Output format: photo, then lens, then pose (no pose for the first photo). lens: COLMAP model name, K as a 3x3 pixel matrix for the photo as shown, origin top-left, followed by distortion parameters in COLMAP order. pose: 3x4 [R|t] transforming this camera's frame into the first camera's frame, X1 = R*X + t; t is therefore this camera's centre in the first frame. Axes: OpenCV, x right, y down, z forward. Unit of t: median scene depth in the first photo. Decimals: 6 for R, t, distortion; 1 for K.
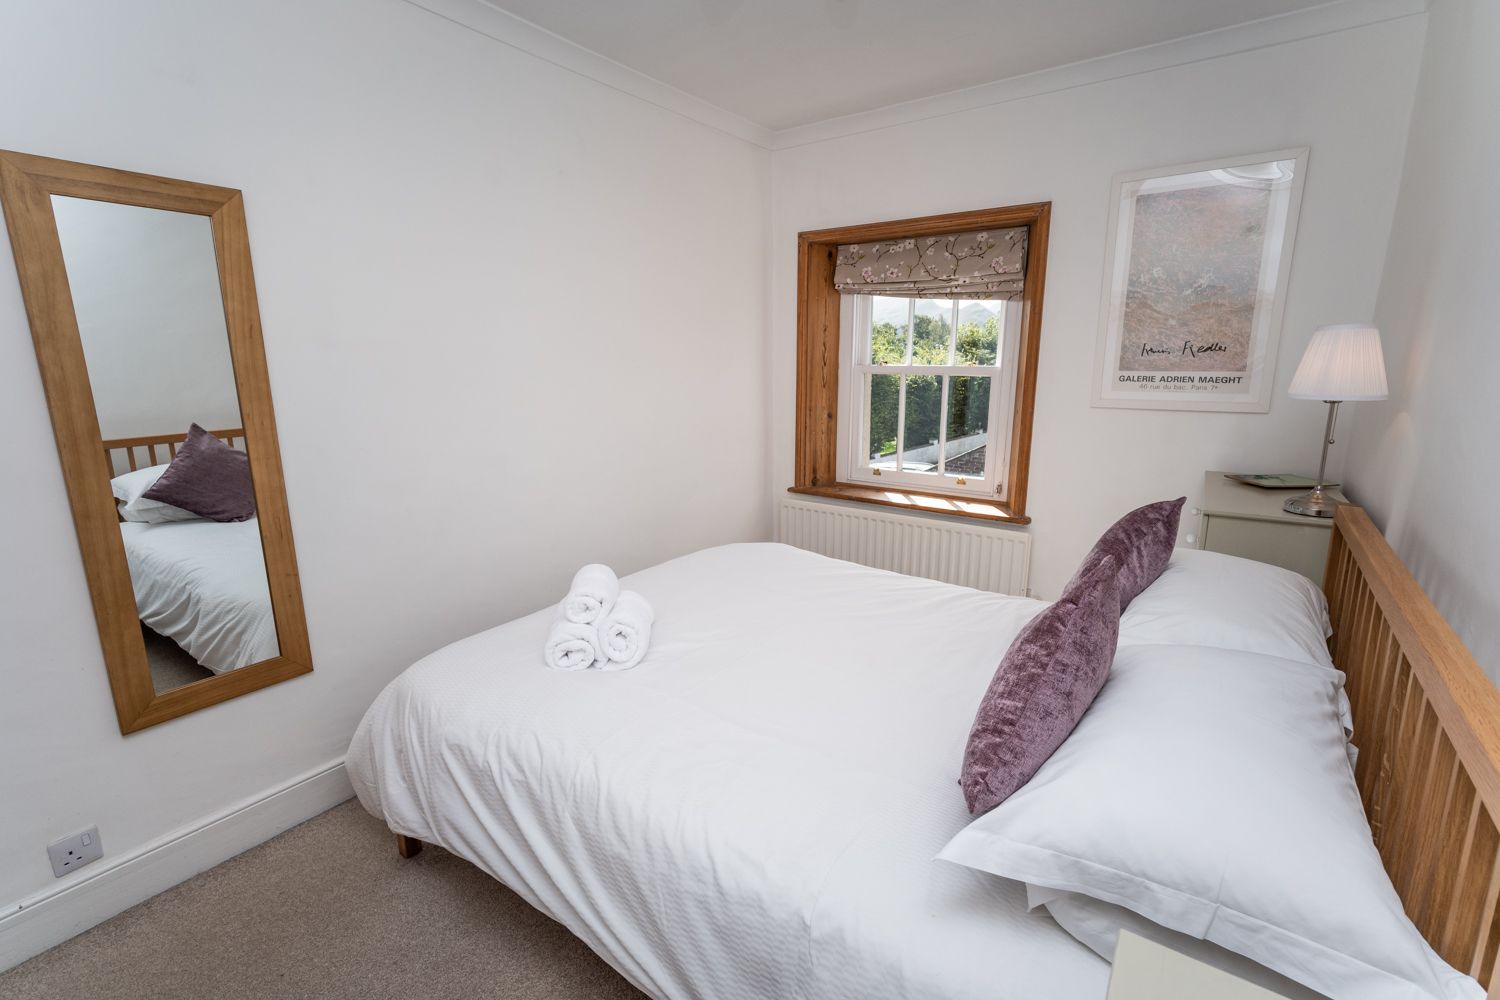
lens RADIAL K [[663.3, 0, 741.7], [0, 663.3, 500.9], [0, 0, 1]] dist [-0.006924, 0.003885]
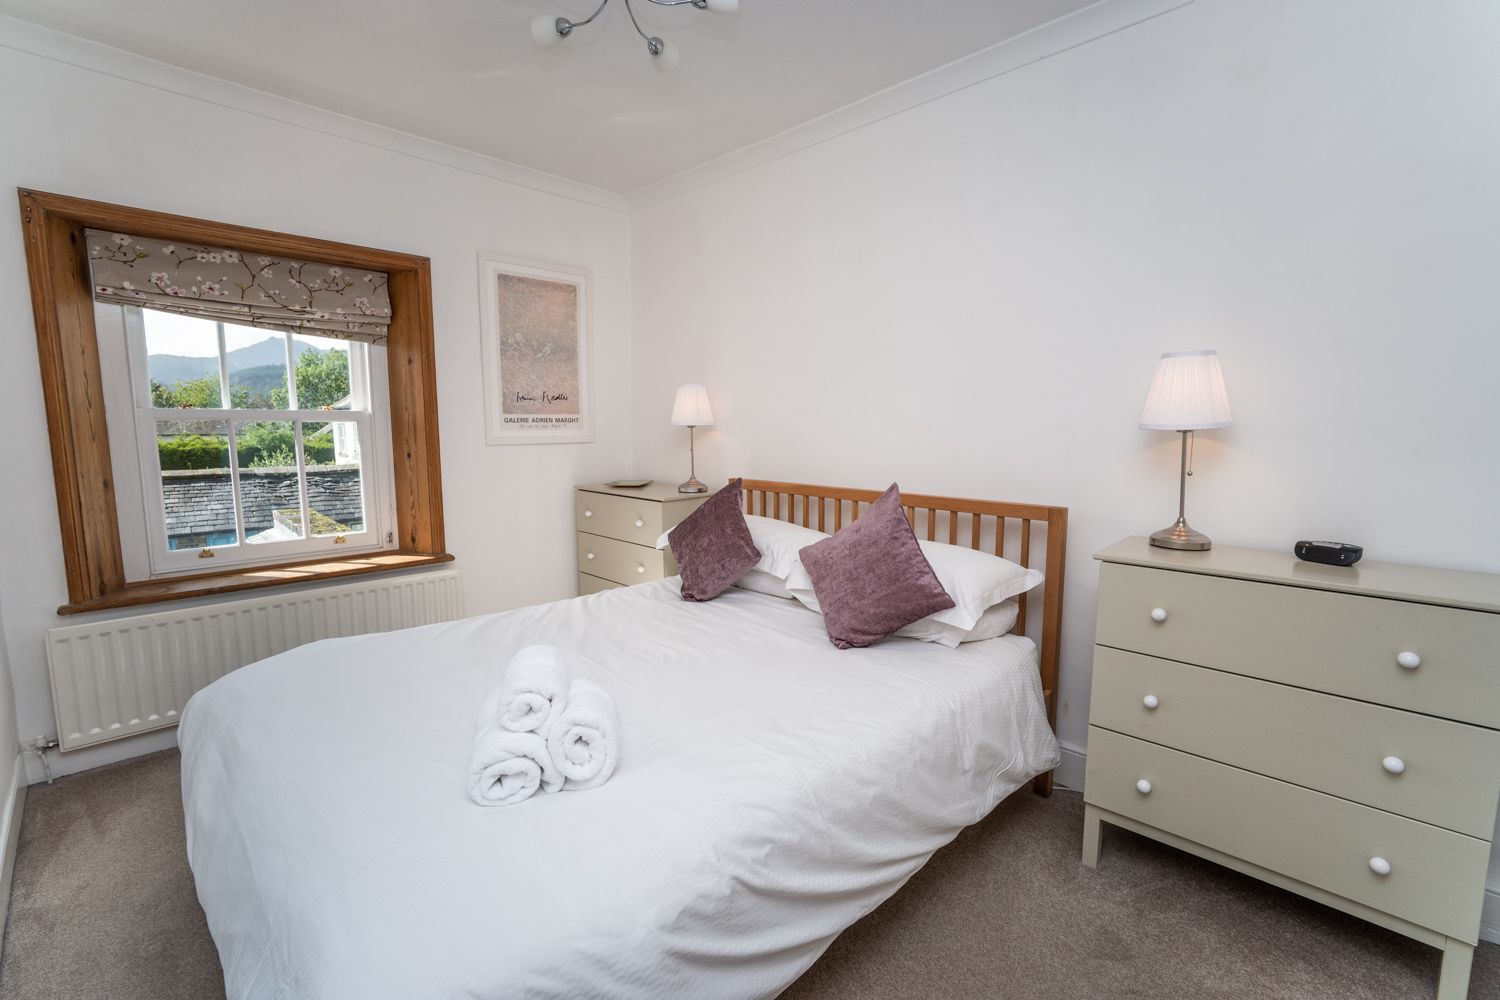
lens RADIAL K [[663.3, 0, 746.6], [0, 663.3, 497.7], [0, 0, 1]] dist [-0.006924, 0.003885]
pose [[0.153976, -0.106292, 0.982341, -0.486793], [0.209572, 0.975090, 0.072659, -0.037388], [-0.965594, 0.194683, 0.172417, 0.343881]]
